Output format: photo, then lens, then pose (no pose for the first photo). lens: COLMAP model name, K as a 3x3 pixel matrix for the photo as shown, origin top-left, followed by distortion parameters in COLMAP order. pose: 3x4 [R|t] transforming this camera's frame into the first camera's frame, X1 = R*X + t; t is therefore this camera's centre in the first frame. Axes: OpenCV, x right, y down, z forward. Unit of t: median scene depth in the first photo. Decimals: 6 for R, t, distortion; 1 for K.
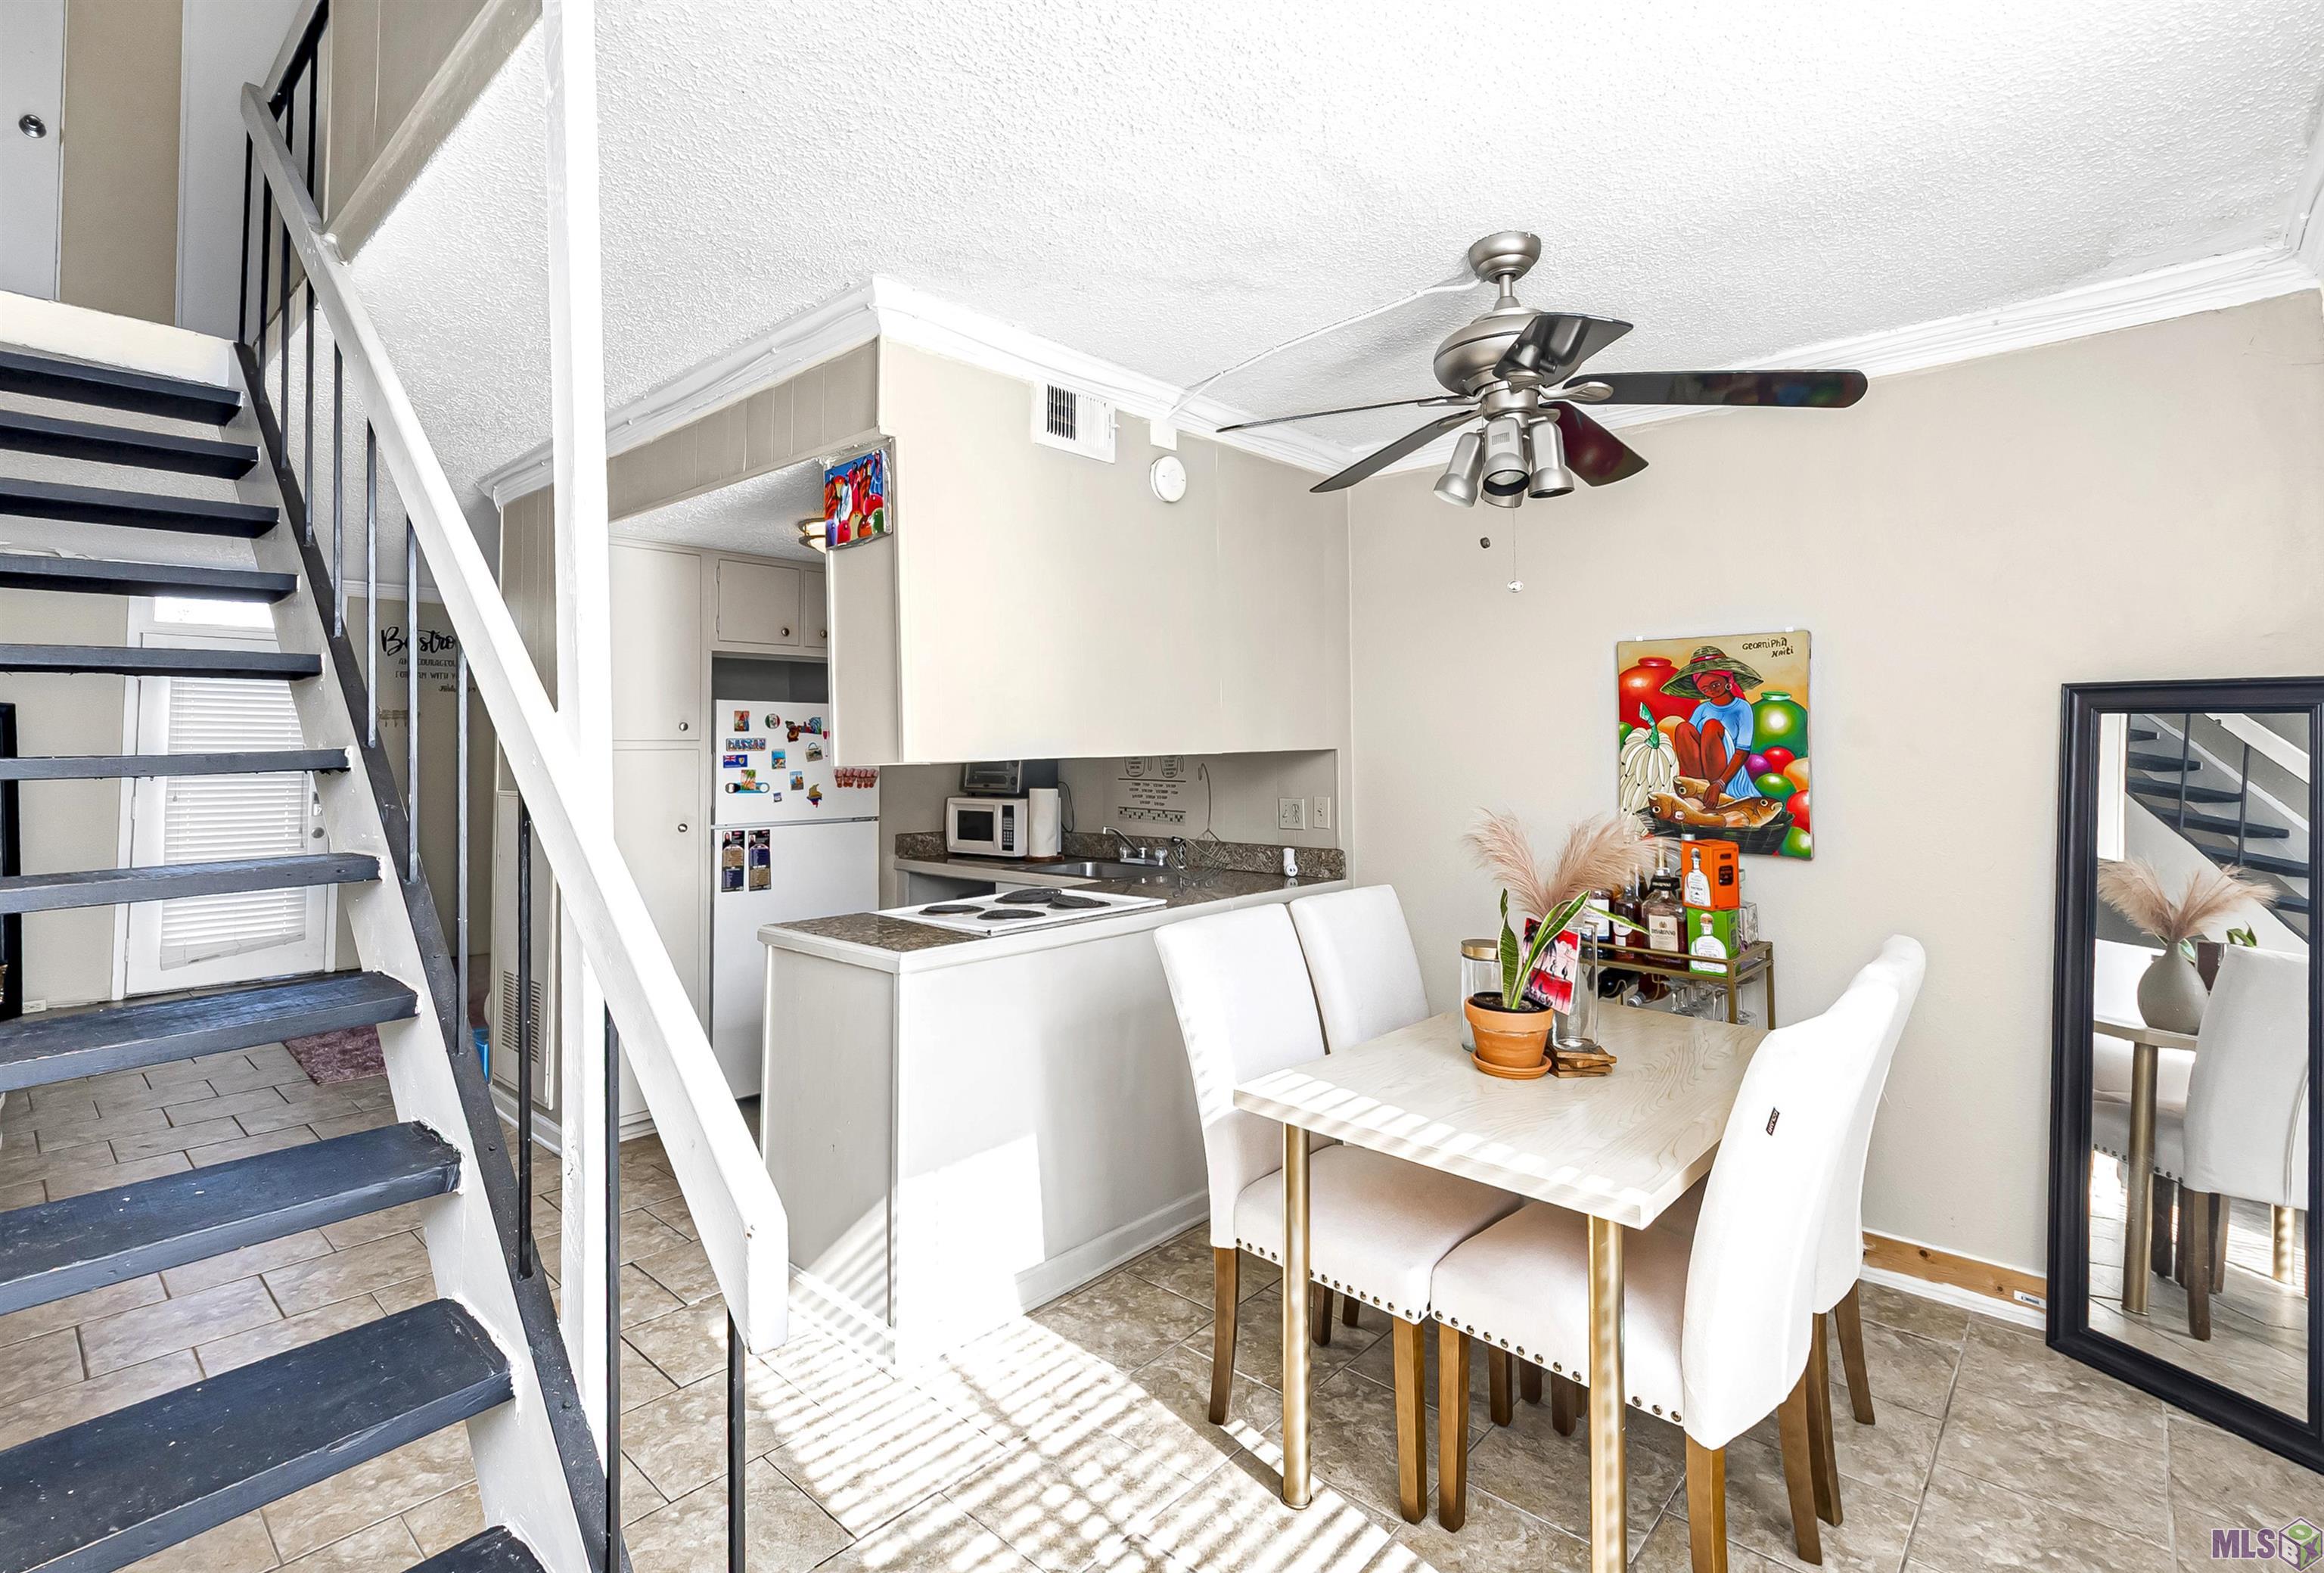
lens RADIAL K [[1092.3, 0, 1162.0], [0, 1092.3, 717.4], [0, 0, 1]] dist [0.001598, 0.000095]
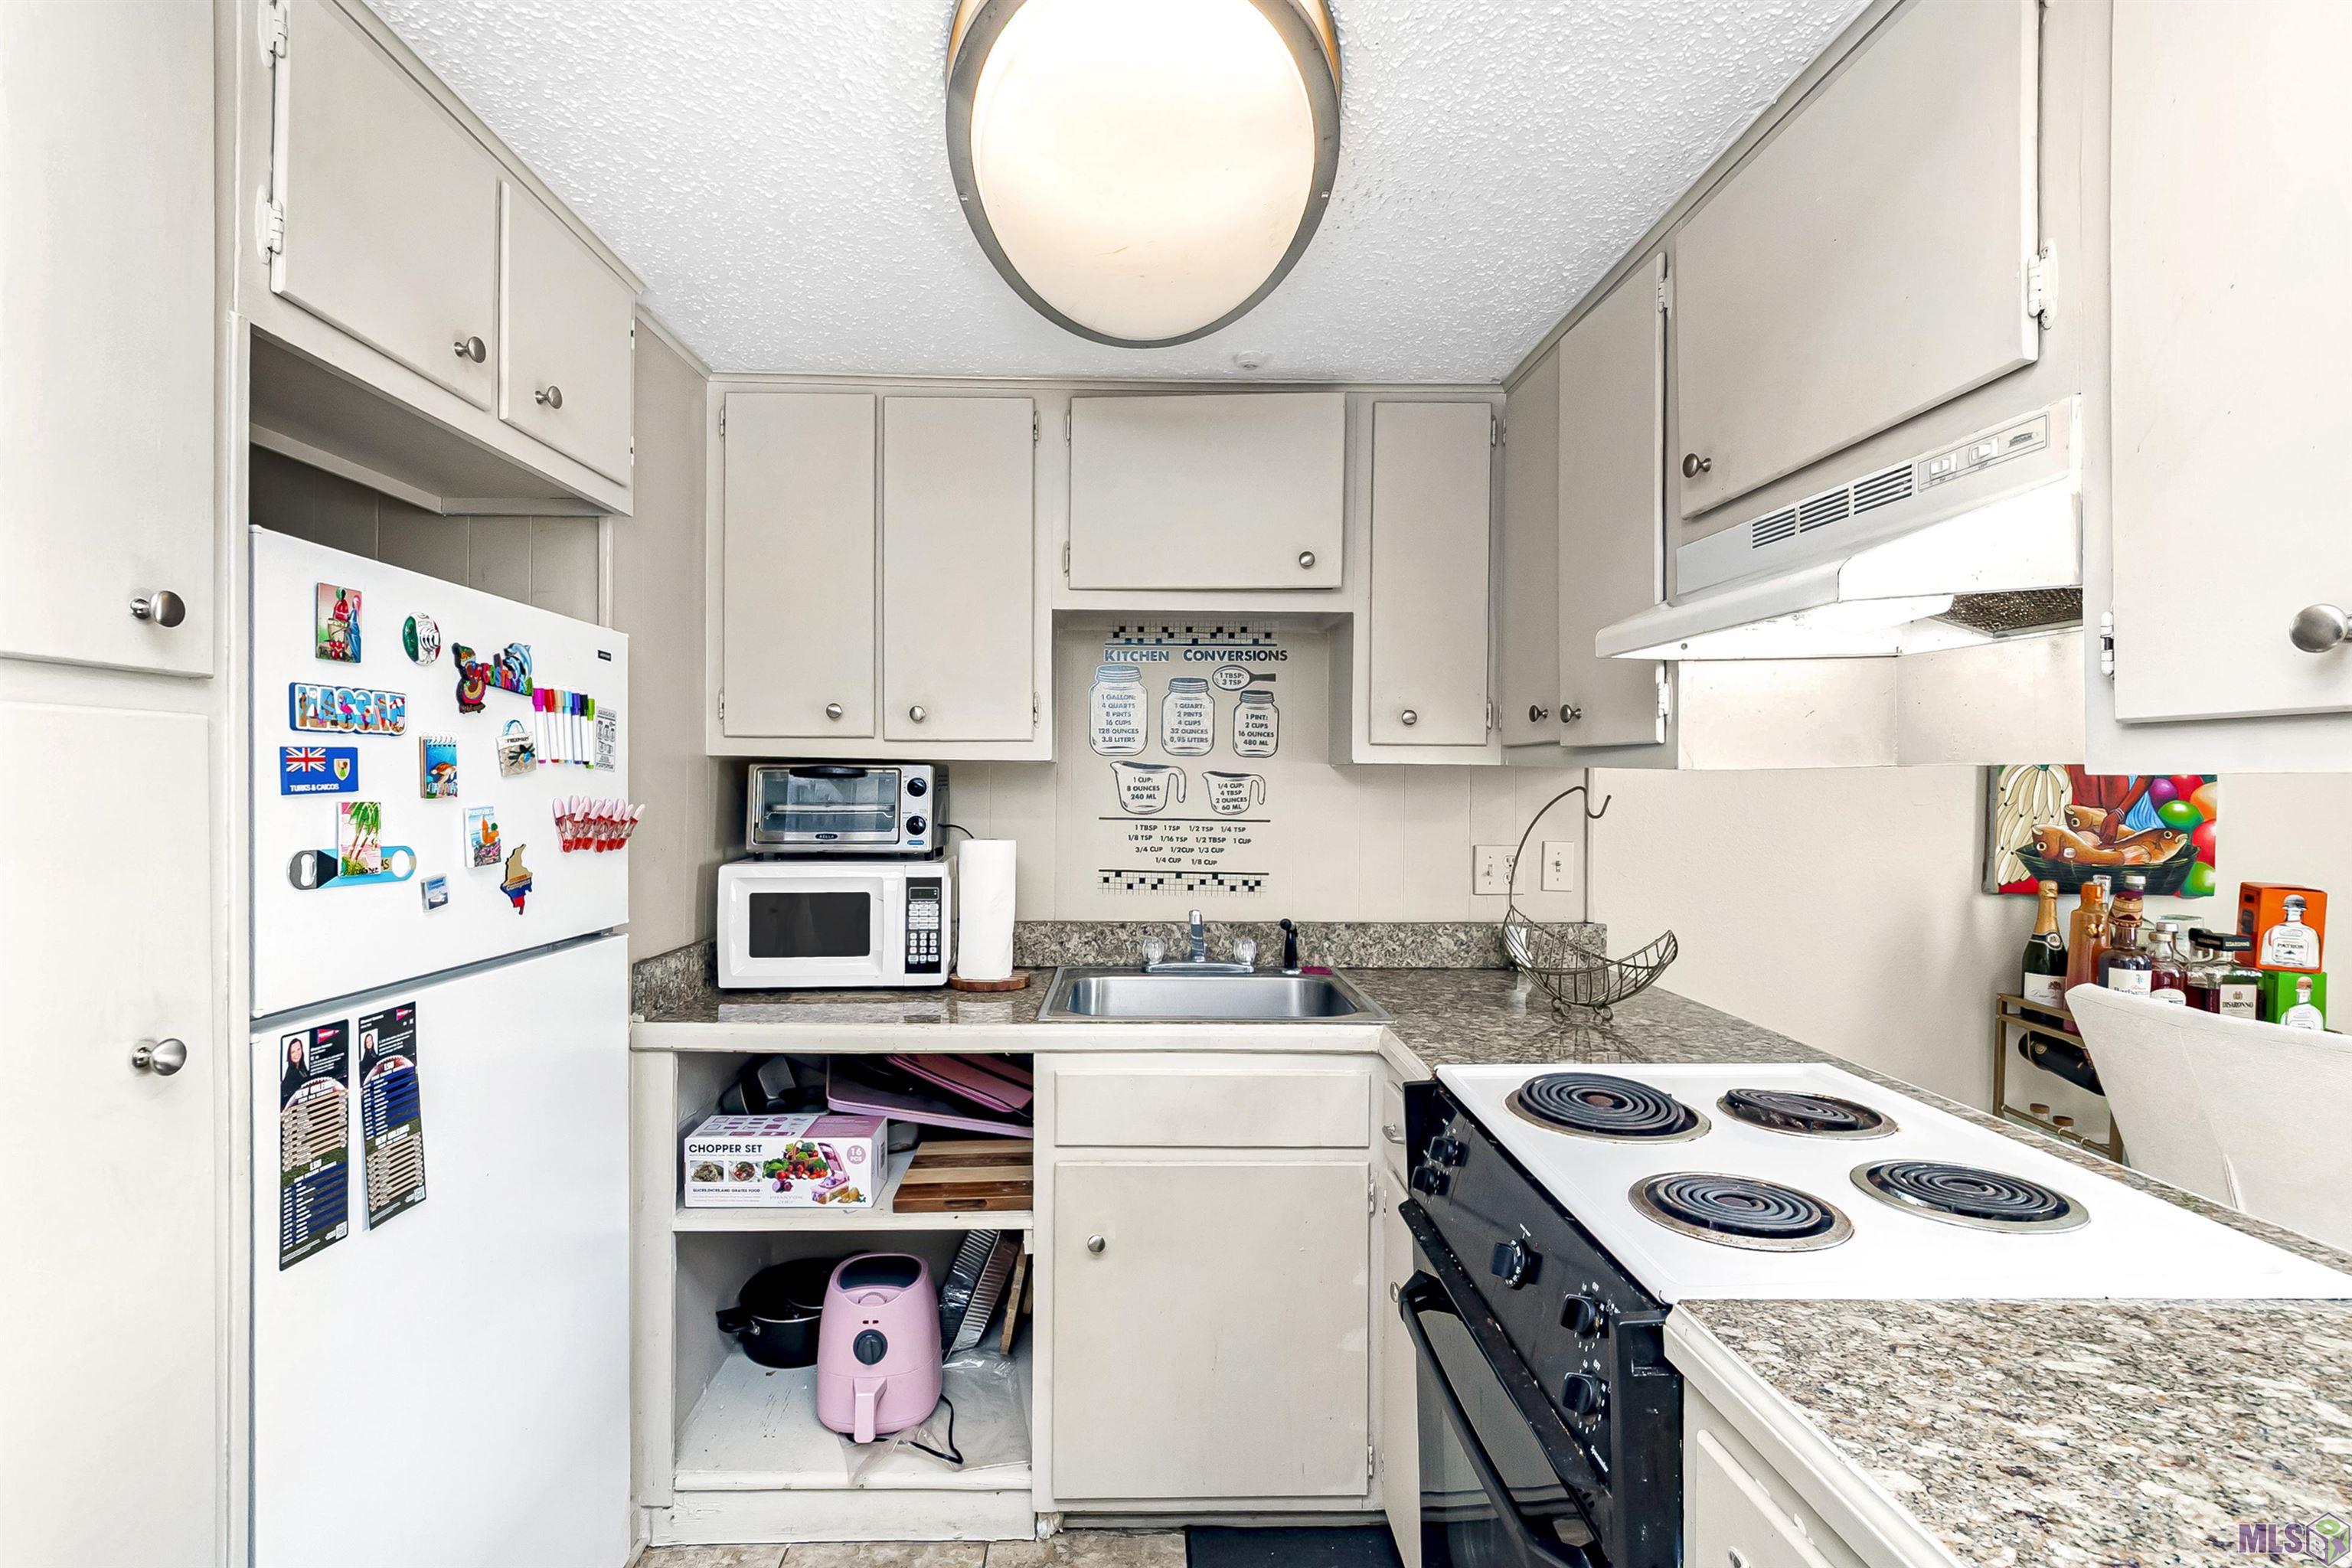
lens RADIAL K [[1056.1, 0, 1176.0], [0, 1056.1, 784.0], [0, 0, 1]] dist [-0.000974, -0.000225]
pose [[0.730347, 0.008590, 0.683022, -0.412151], [-0.028915, 0.999413, 0.018350, 0.032418], [-0.682464, -0.033151, 0.730167, 0.661461]]
